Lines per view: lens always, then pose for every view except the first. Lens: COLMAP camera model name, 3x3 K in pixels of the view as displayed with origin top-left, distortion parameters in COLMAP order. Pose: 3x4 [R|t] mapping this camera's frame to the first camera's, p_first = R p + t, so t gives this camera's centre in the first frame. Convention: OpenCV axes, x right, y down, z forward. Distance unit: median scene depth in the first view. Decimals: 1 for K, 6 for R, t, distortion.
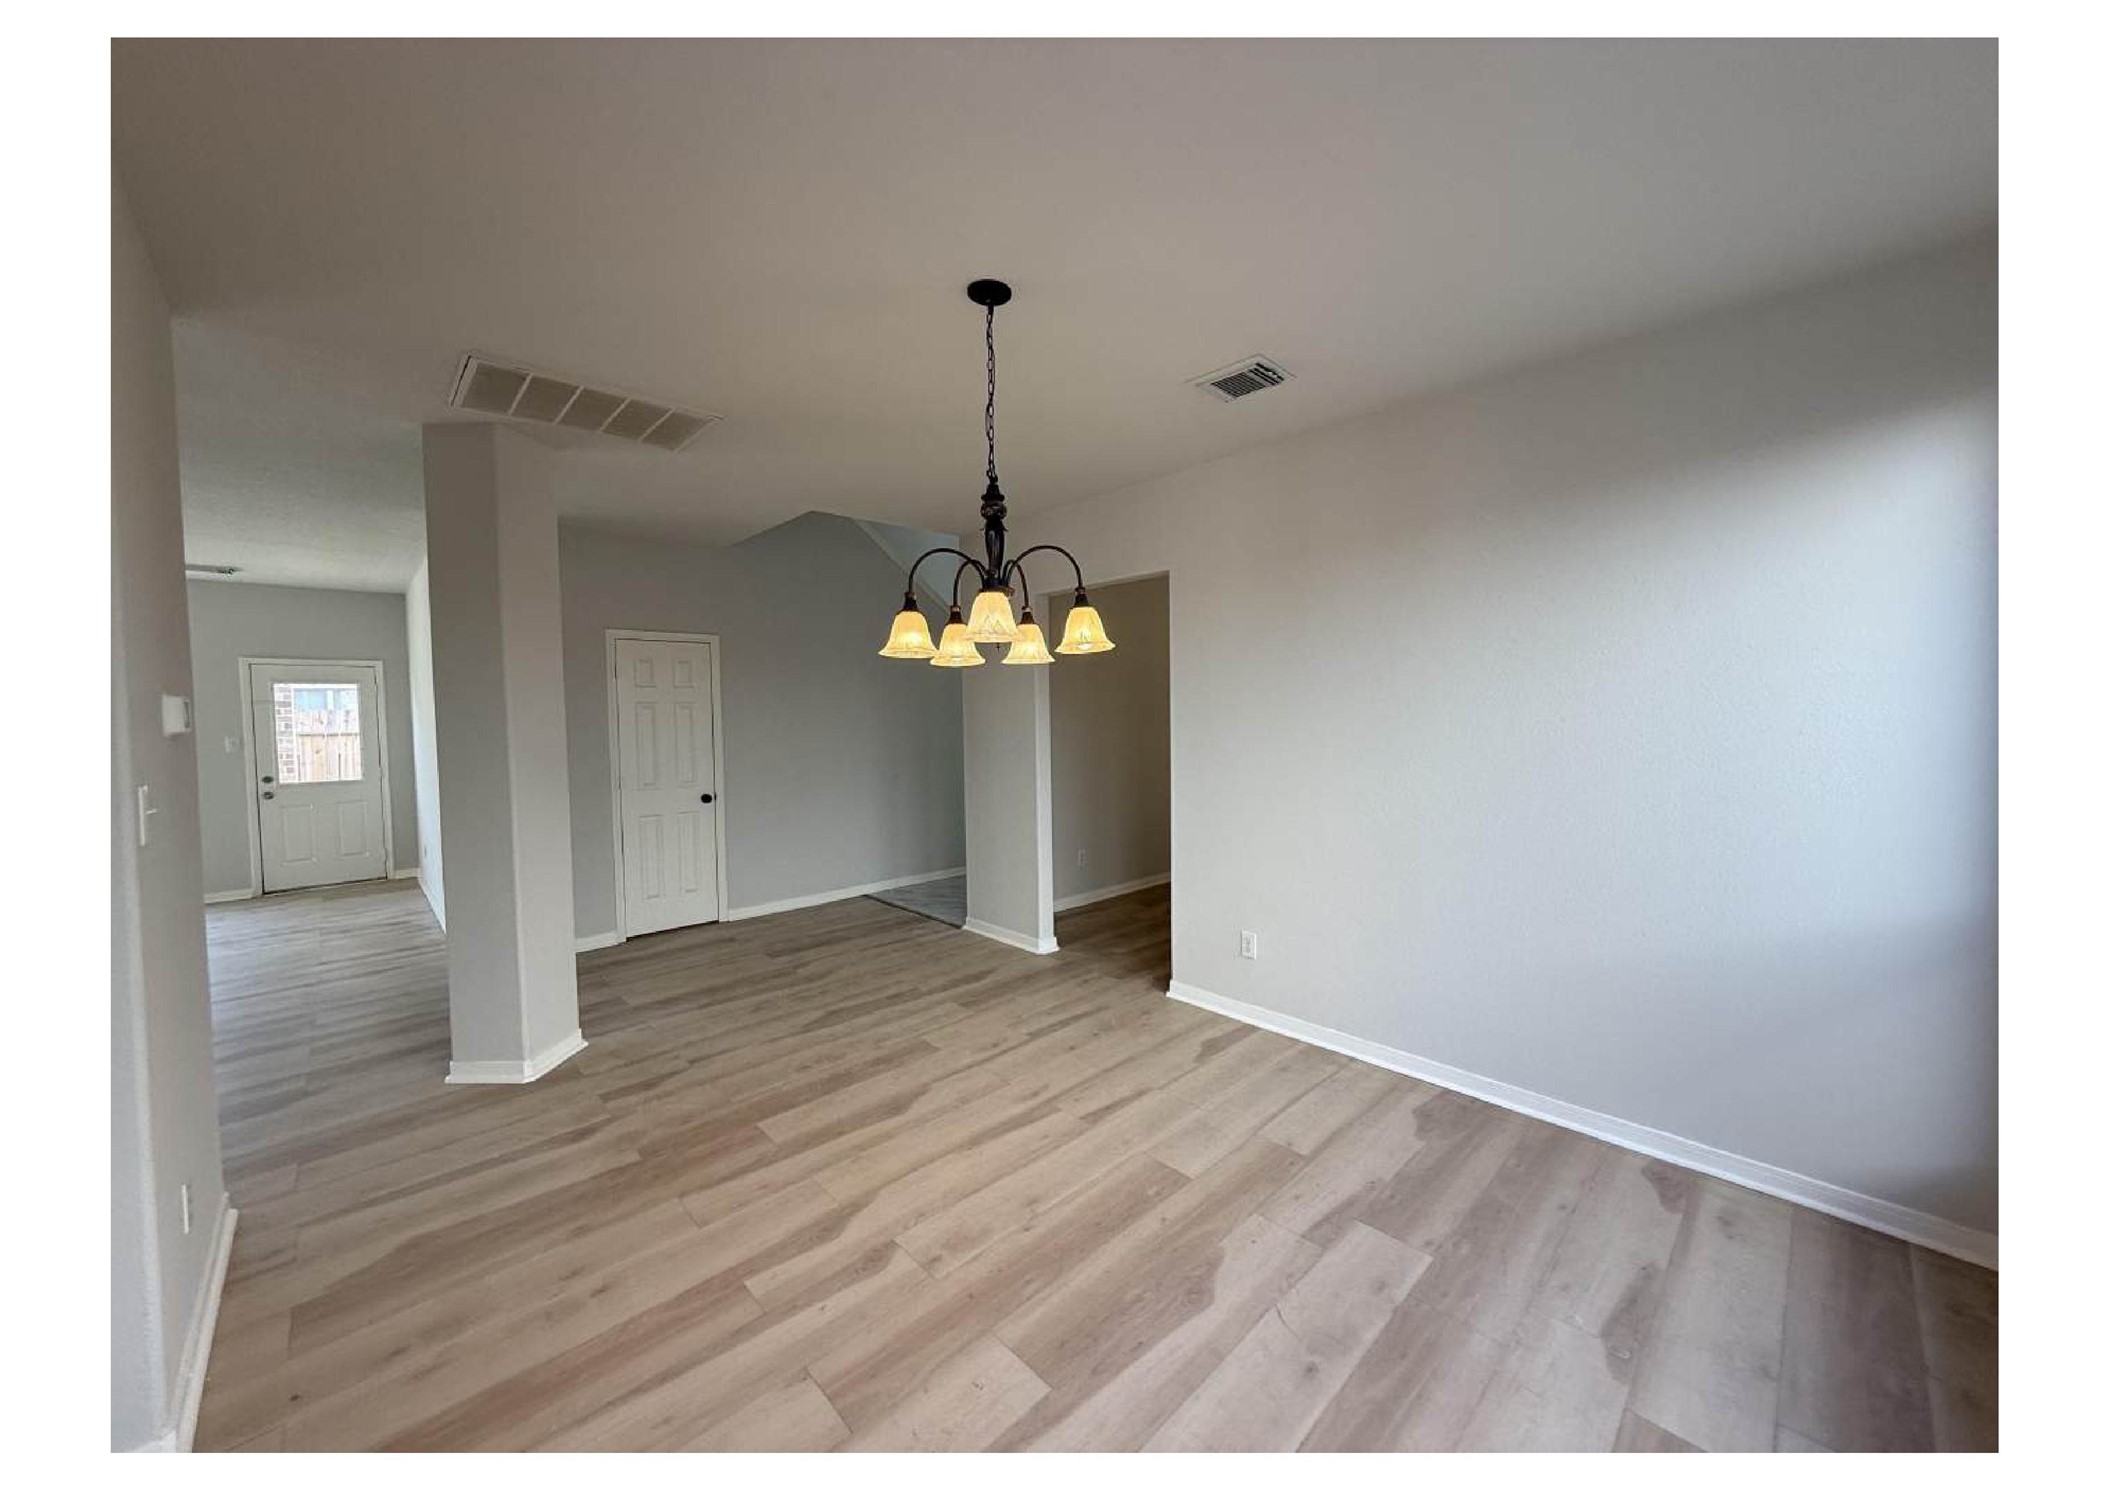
lens RADIAL K [[747.3, 0, 1060.6], [0, 747.3, 749.5], [0, 0, 1]] dist [0.001193, 0.000028]
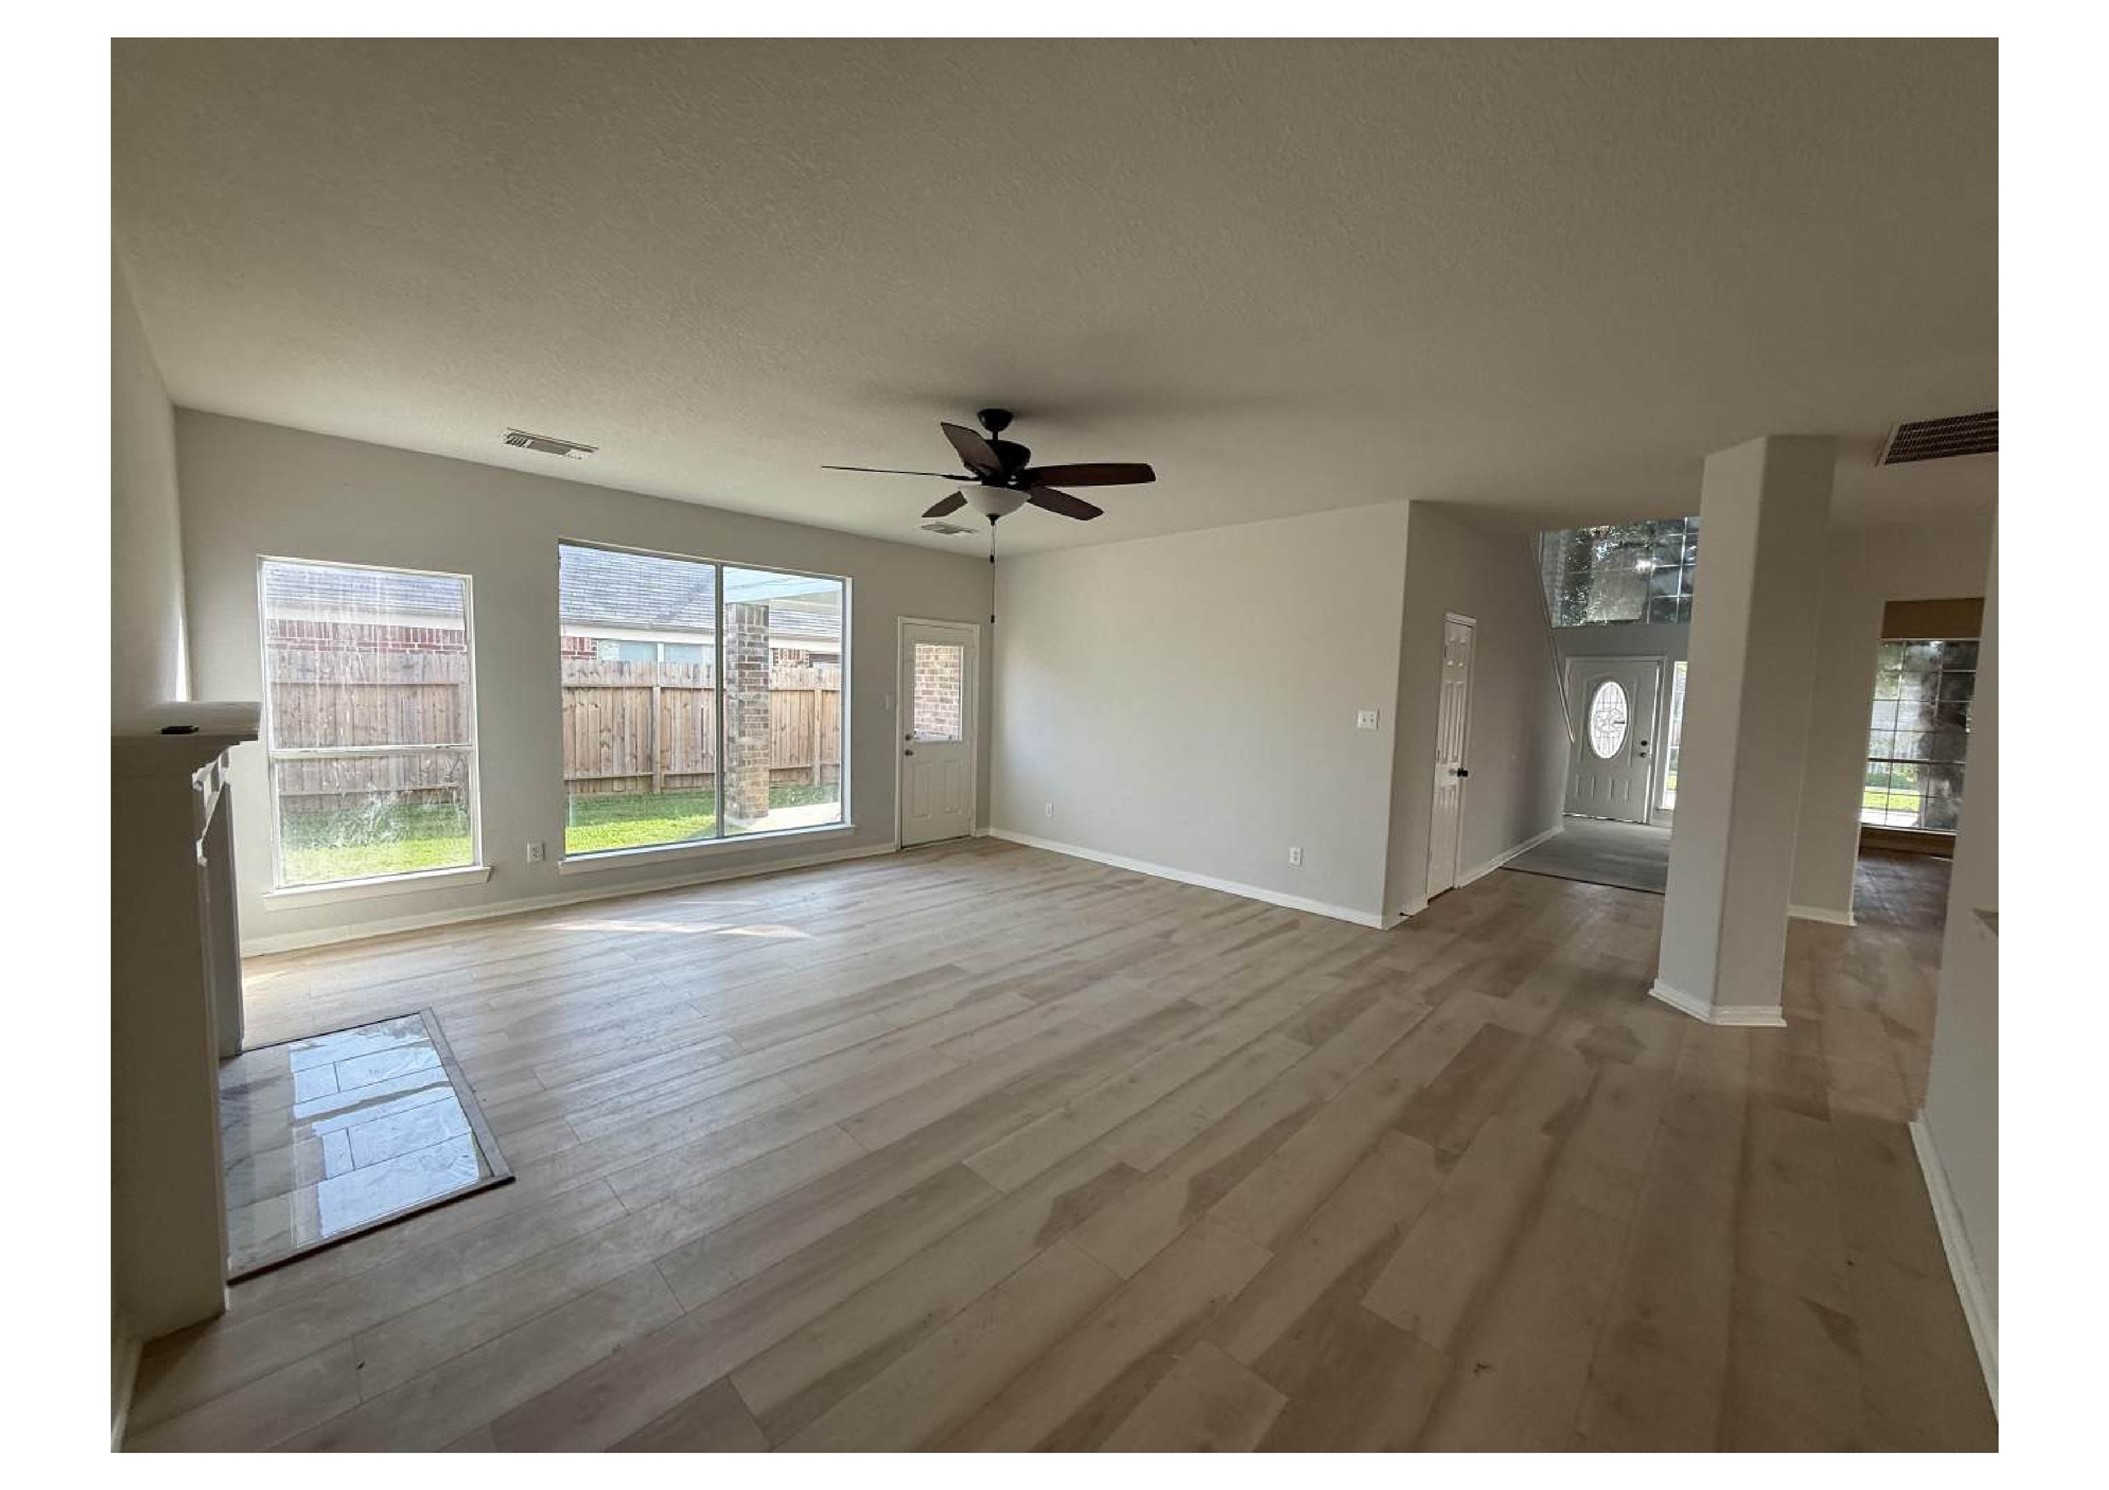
lens RADIAL K [[752.6, 0, 1061.9], [0, 752.6, 744.3], [0, 0, 1]] dist [-0.000394, 0.000053]
pose [[0.998398, 0.037610, 0.042265, -1.549706], [-0.038742, 0.998903, 0.026291, 0.025270], [-0.041230, -0.027886, 0.998760, -0.066450]]
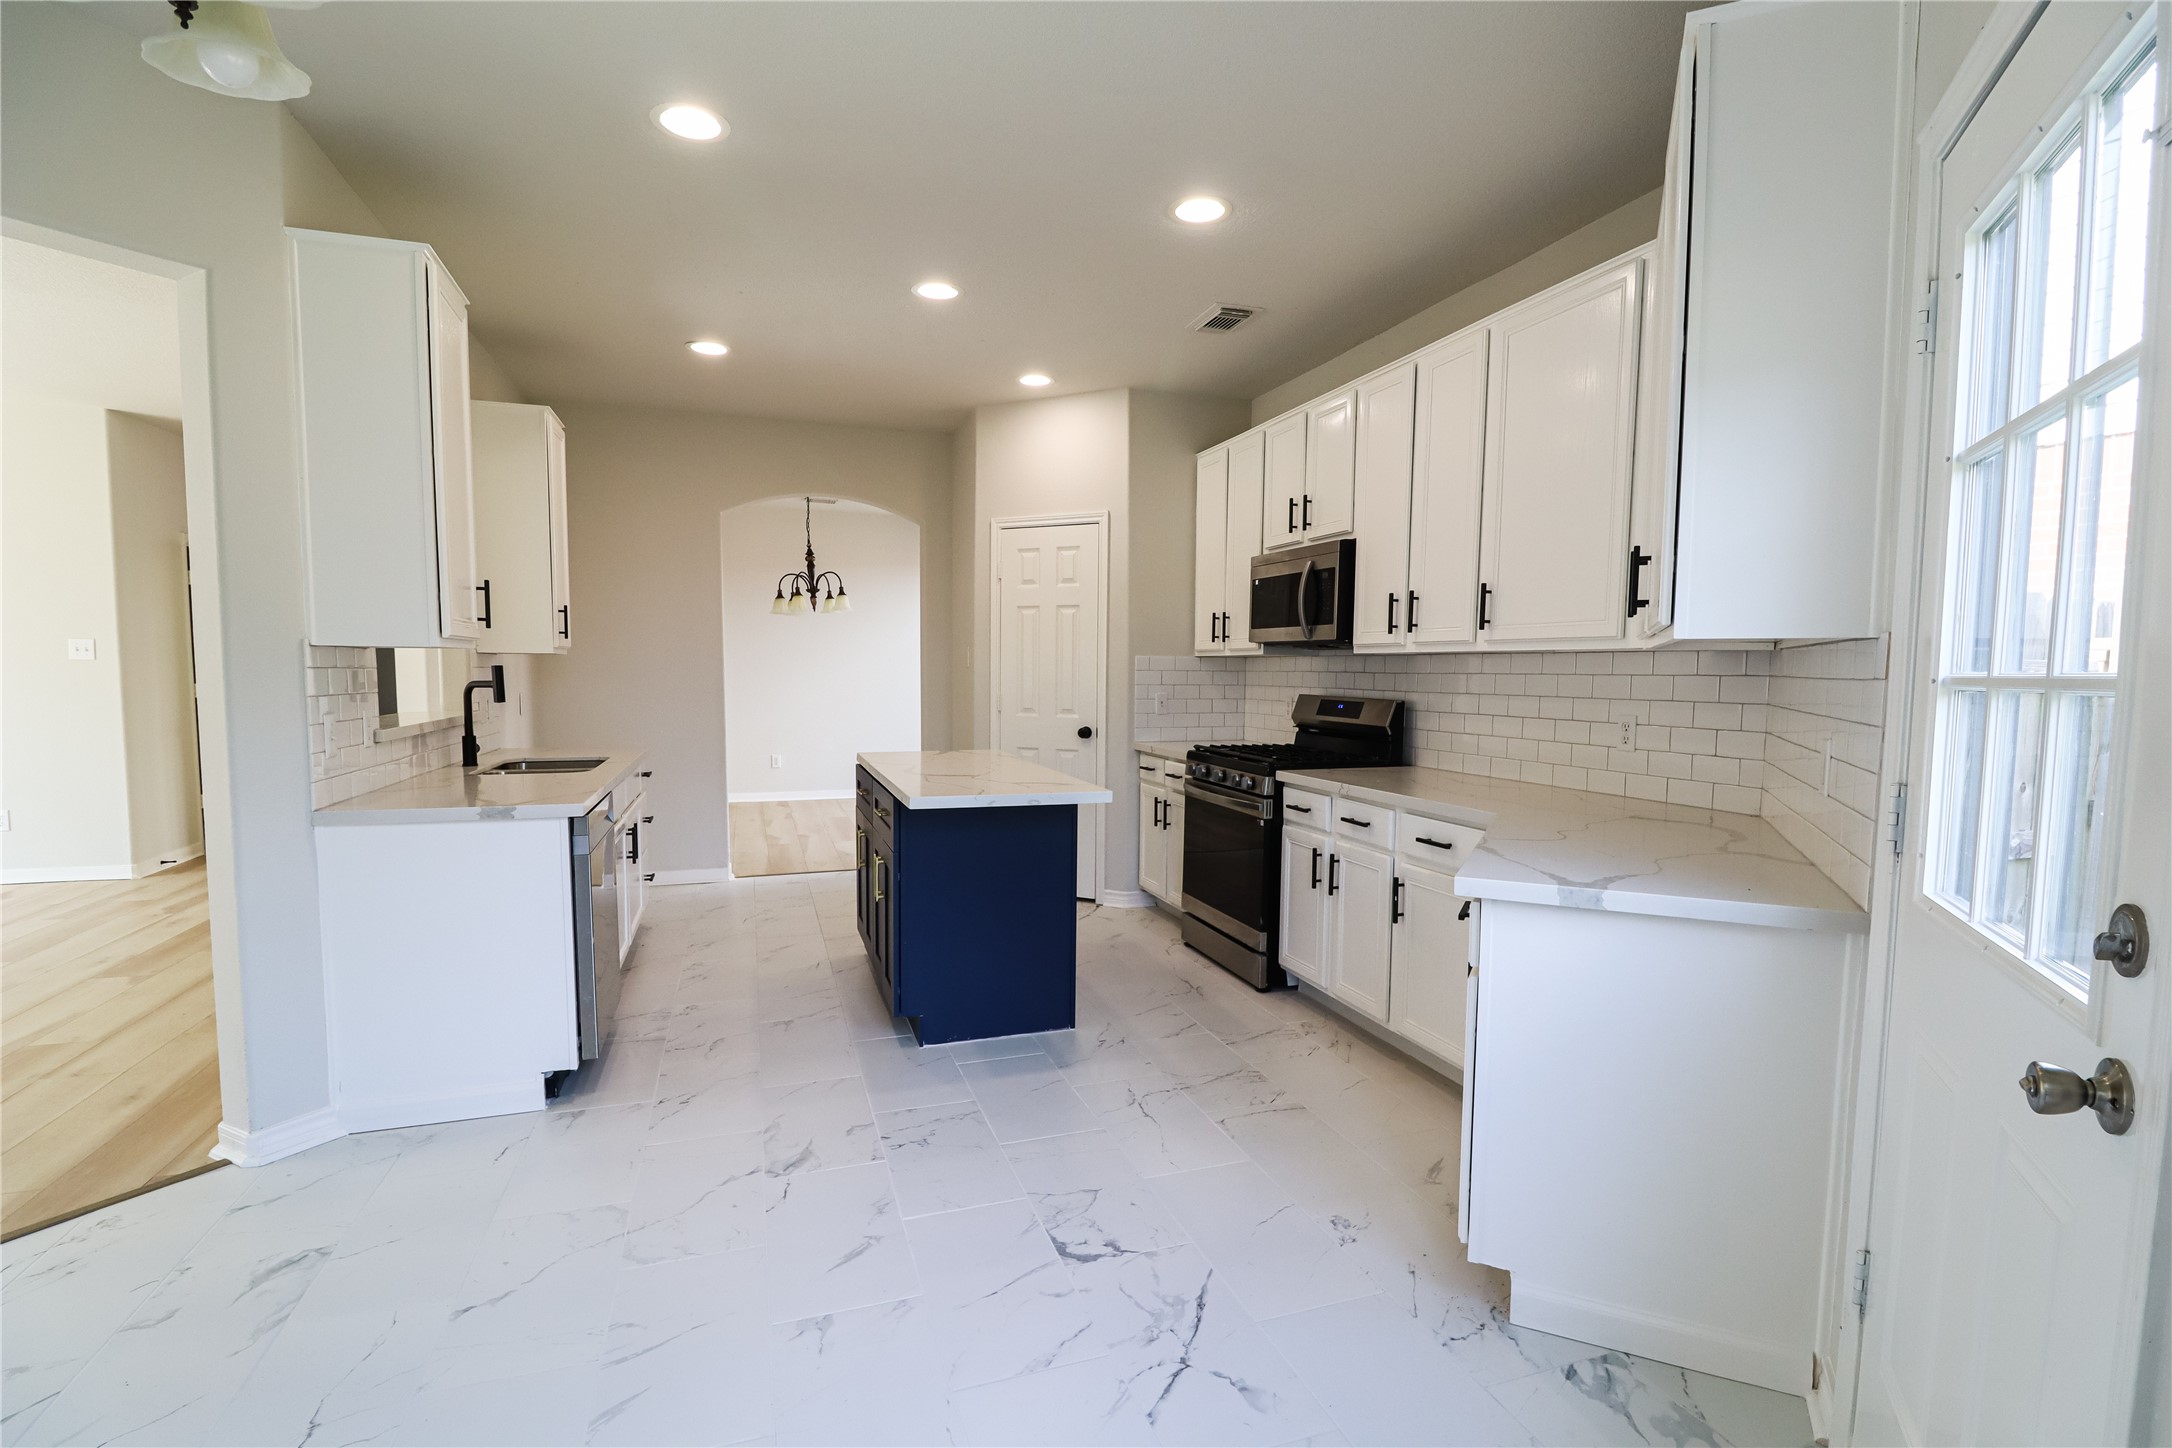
lens RADIAL K [[1013.6, 0, 1089.8], [0, 1013.6, 747.0], [0, 0, 1]] dist [-0.001340, -0.000302]
pose [[0.427713, -0.053500, 0.902330, -1.702579], [0.030233, 0.998535, 0.044874, 0.124846], [-0.903409, 0.008087, 0.428704, -0.835298]]
